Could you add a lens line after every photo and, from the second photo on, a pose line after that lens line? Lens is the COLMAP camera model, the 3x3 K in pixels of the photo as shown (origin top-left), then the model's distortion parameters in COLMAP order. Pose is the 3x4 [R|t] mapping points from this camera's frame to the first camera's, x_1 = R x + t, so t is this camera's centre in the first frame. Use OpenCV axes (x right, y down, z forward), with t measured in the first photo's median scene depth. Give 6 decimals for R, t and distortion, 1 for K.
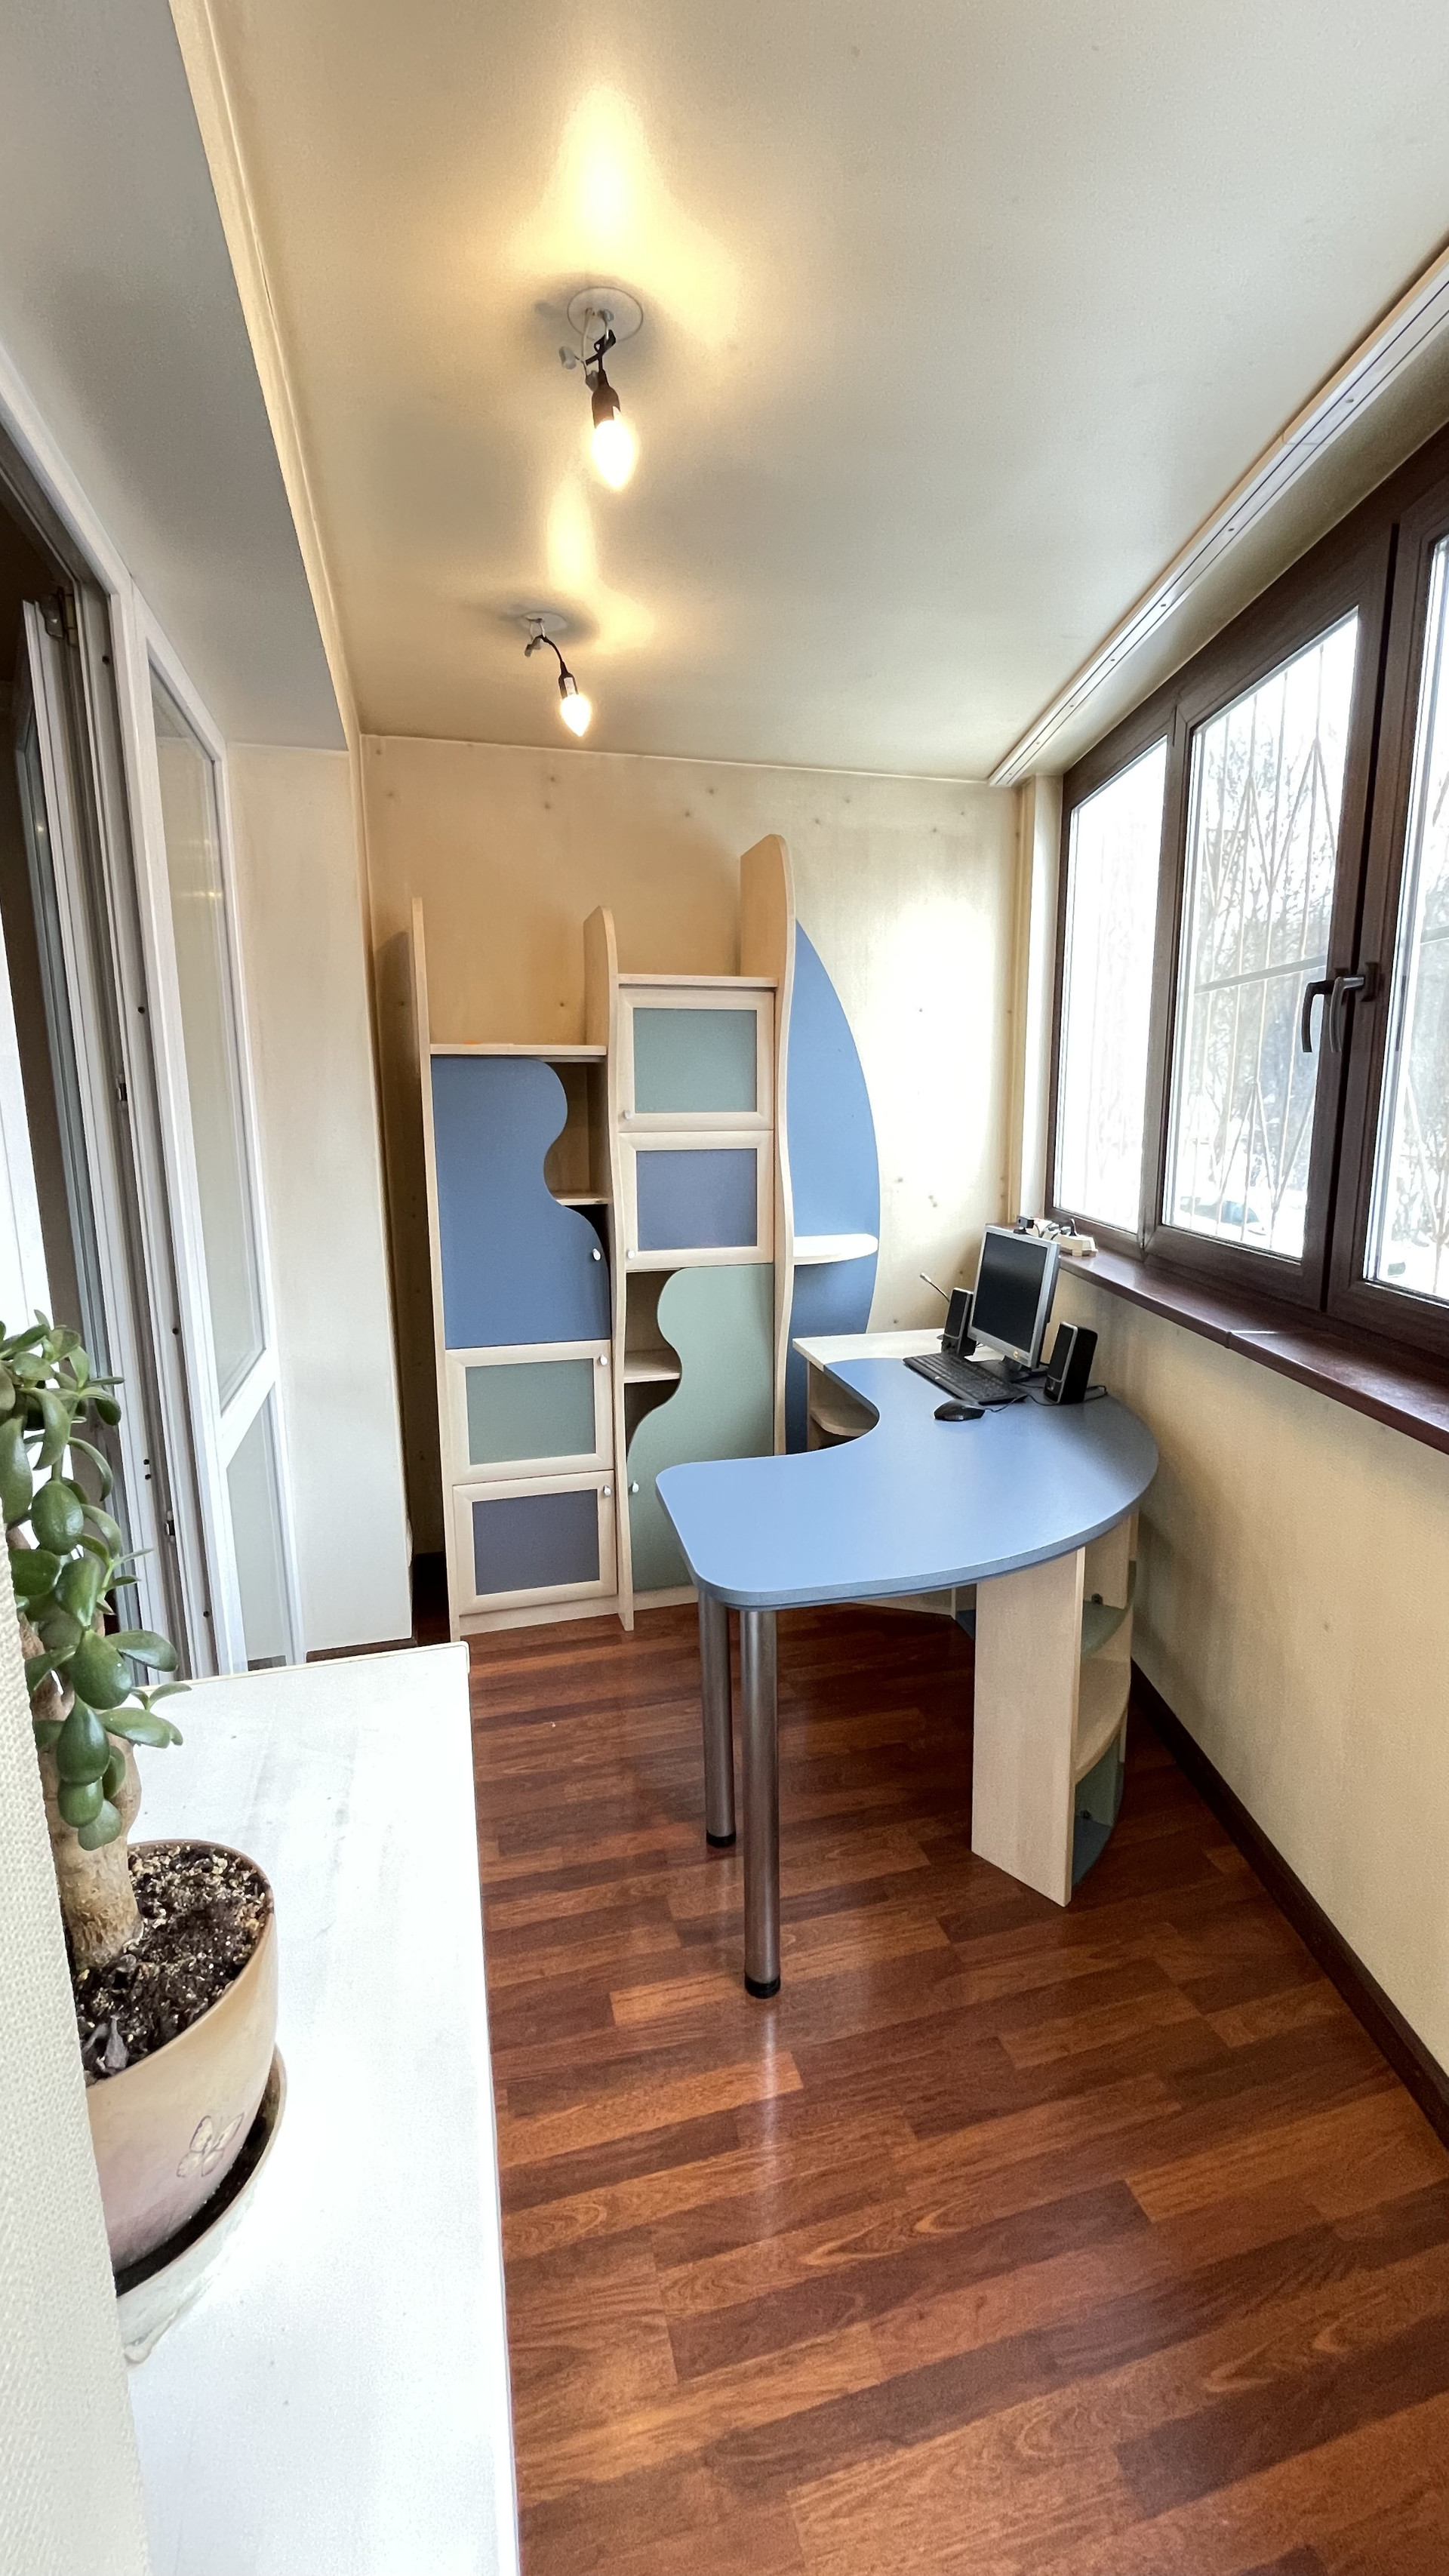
lens RADIAL K [[1040.9, 0, 724.0], [0, 1040.9, 1284.6], [0, 0, 1]] dist [-0.002661, -0.000603]
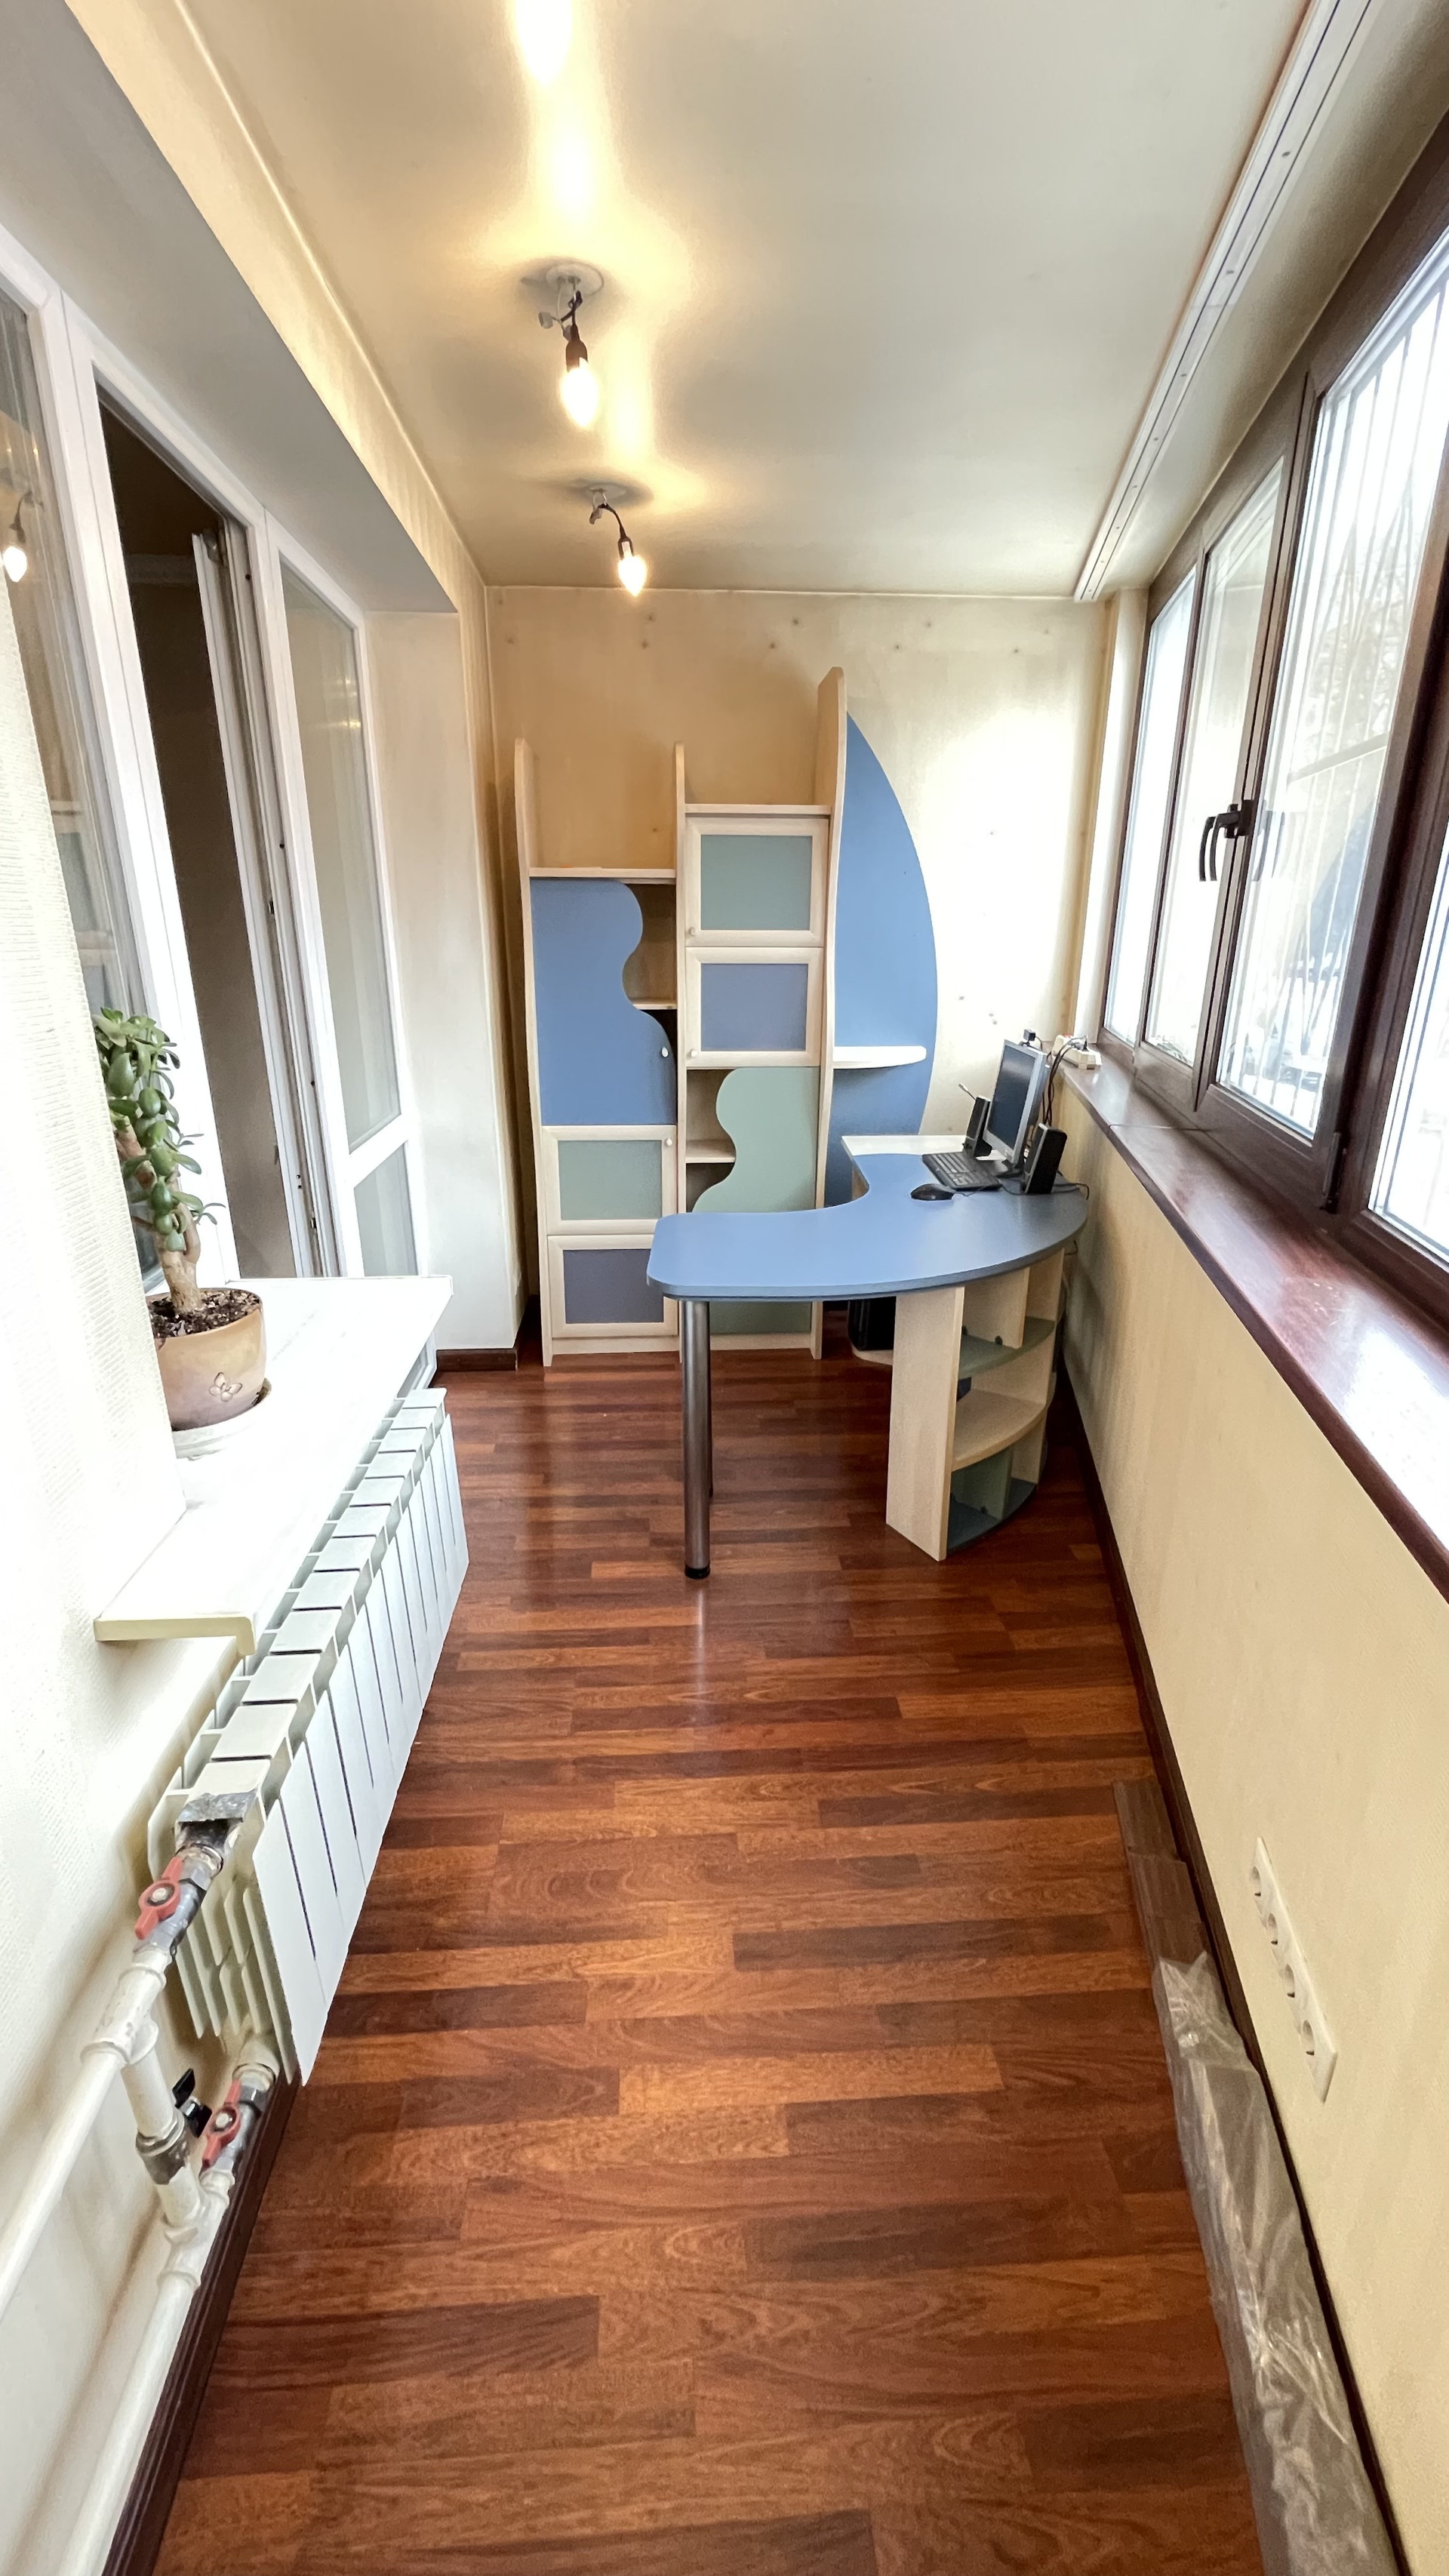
lens RADIAL K [[1041.9, 0, 728.4], [0, 1041.9, 1285.5], [0, 0, 1]] dist [-0.002055, -0.000291]
pose [[0.978945, 0.079601, -0.187961, 0.200915], [-0.047985, 0.984766, 0.167133, 0.032541], [0.198402, -0.154595, 0.967852, -0.193675]]
